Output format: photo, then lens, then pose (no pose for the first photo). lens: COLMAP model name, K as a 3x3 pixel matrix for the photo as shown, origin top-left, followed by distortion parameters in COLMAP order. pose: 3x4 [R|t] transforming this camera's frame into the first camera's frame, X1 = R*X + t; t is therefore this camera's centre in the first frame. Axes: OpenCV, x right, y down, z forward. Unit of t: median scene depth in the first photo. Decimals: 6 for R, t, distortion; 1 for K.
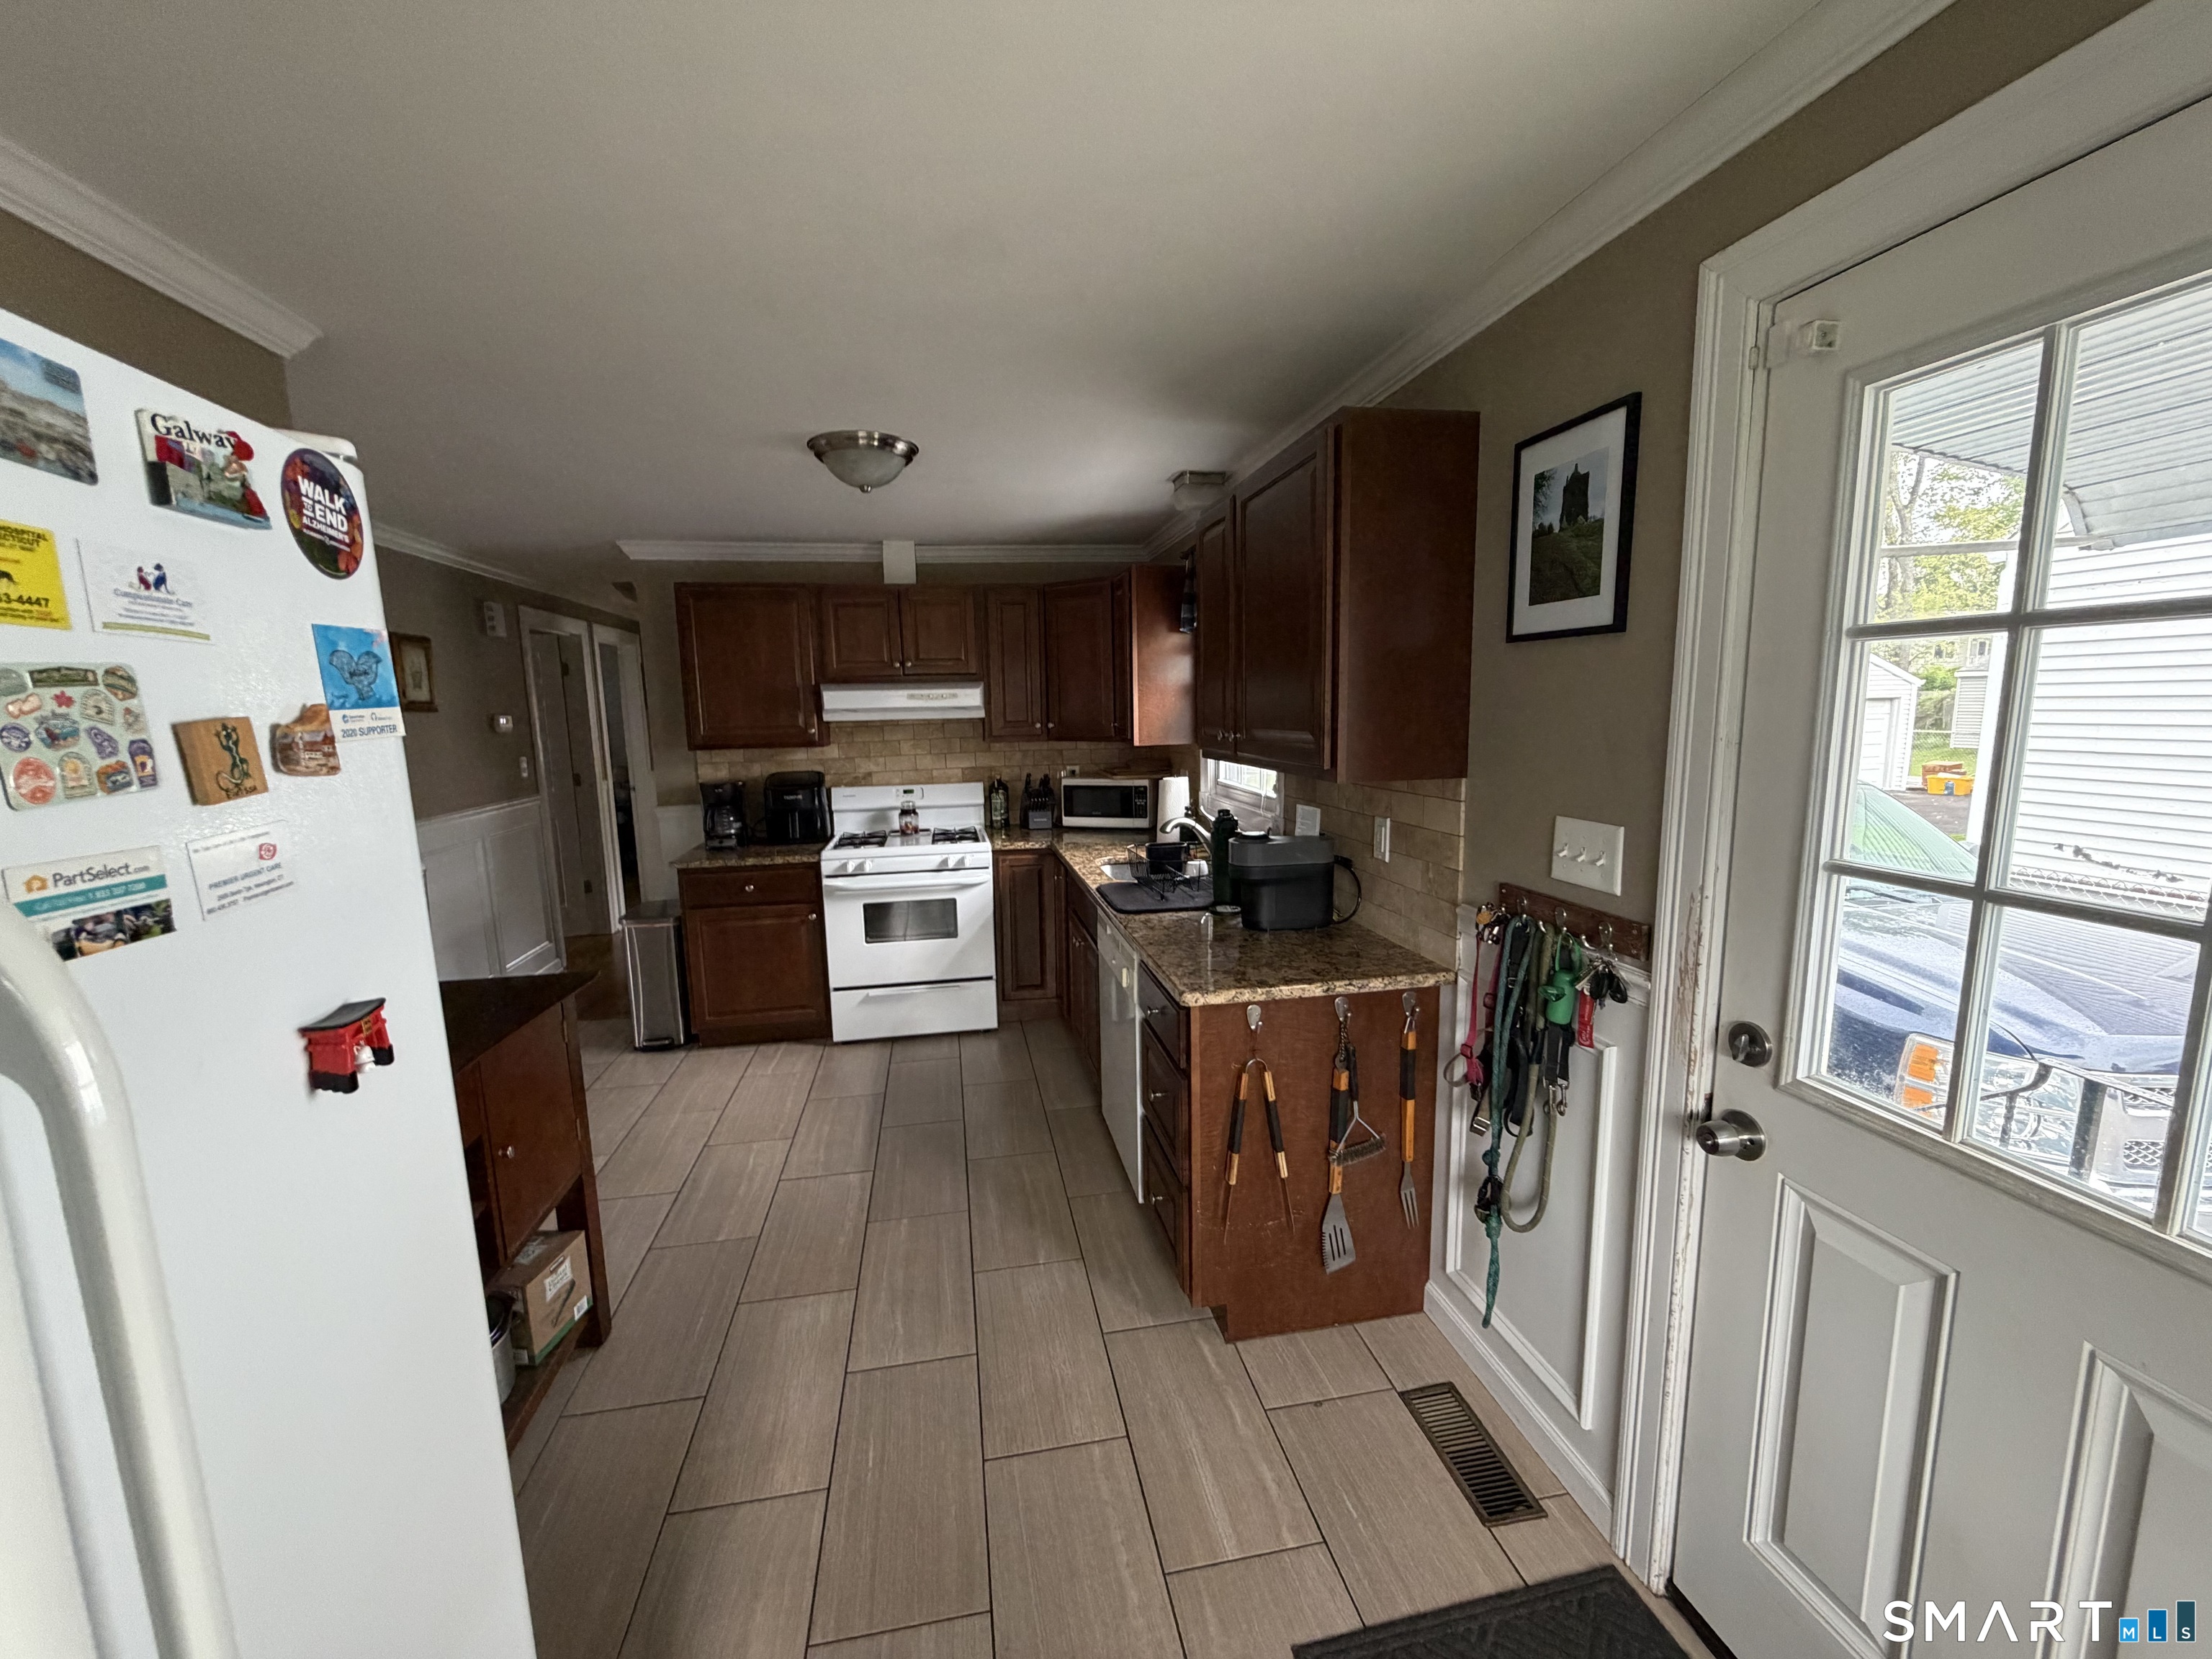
lens RADIAL K [[900.5, 0, 1100.2], [0, 900.5, 830.6], [0, 0, 1]] dist [-0.000583, -0.000016]
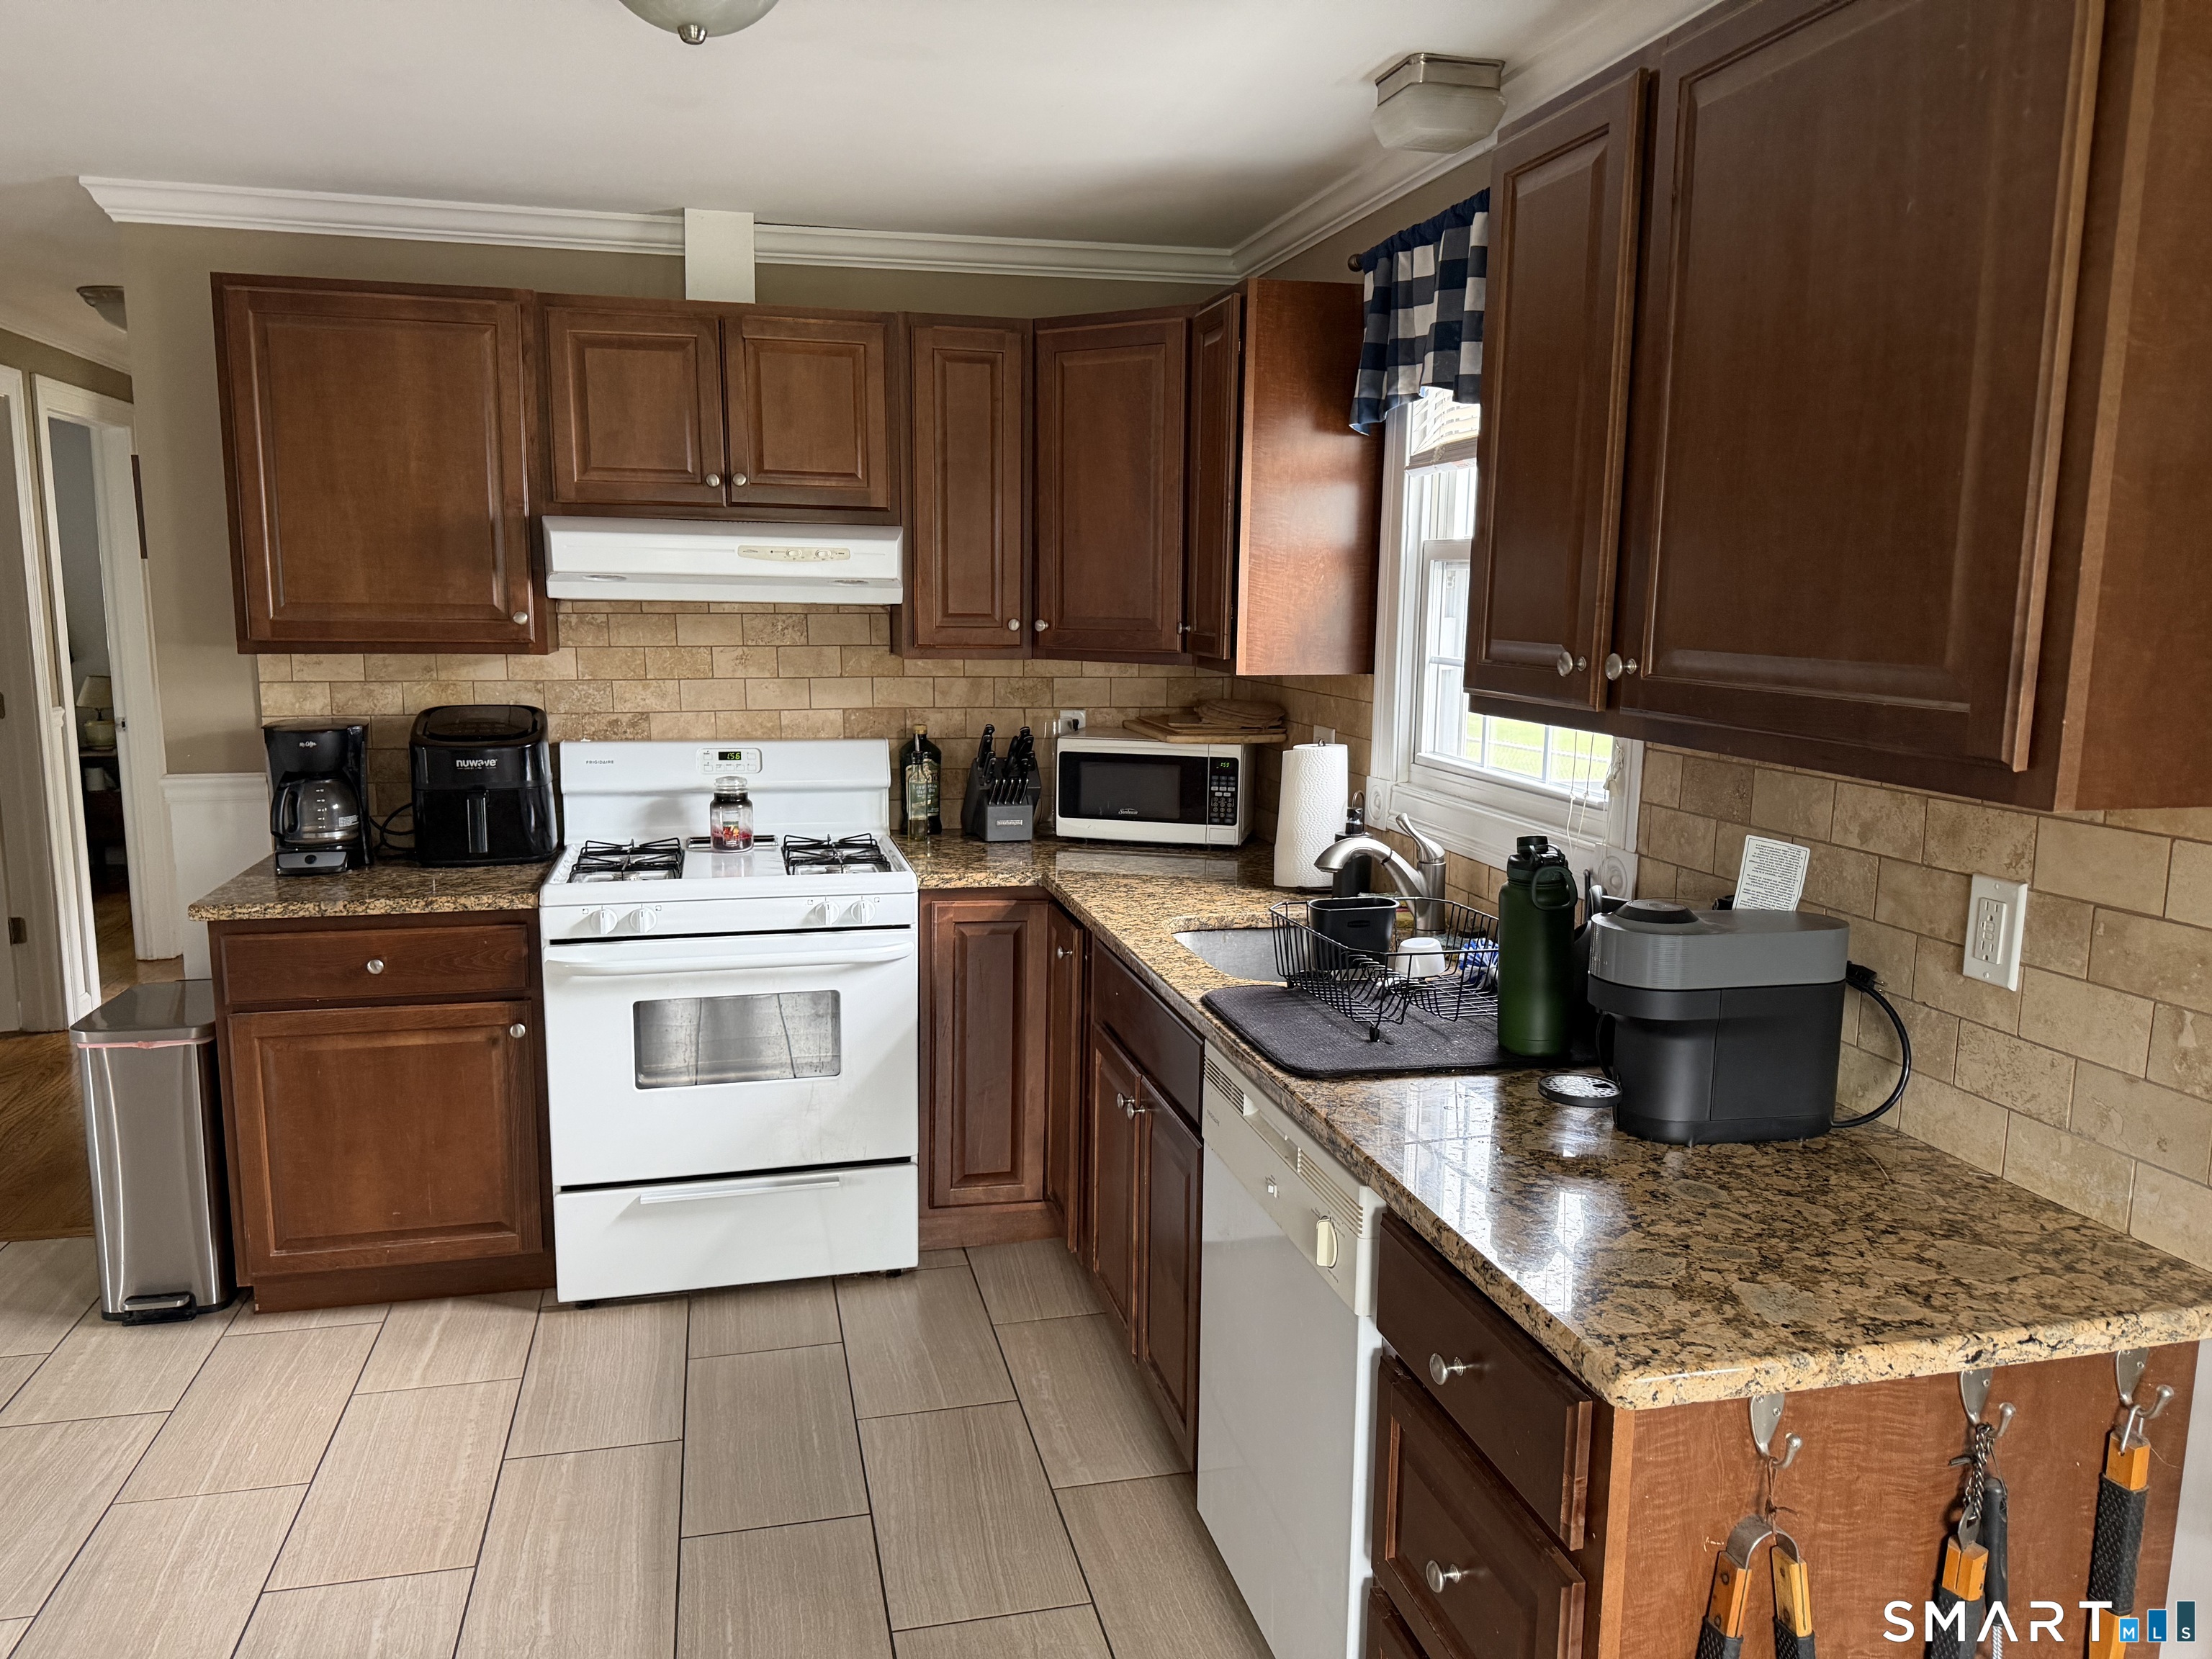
lens RADIAL K [[1550.3, 0, 1112.0], [0, 1550.3, 843.4], [0, 0, 1]] dist [0.069260, -0.103250]
pose [[0.996876, 0.022311, 0.075763, -0.080256], [-0.023966, 0.999492, 0.021010, -0.020926], [-0.075255, -0.022760, 0.996905, 0.187951]]
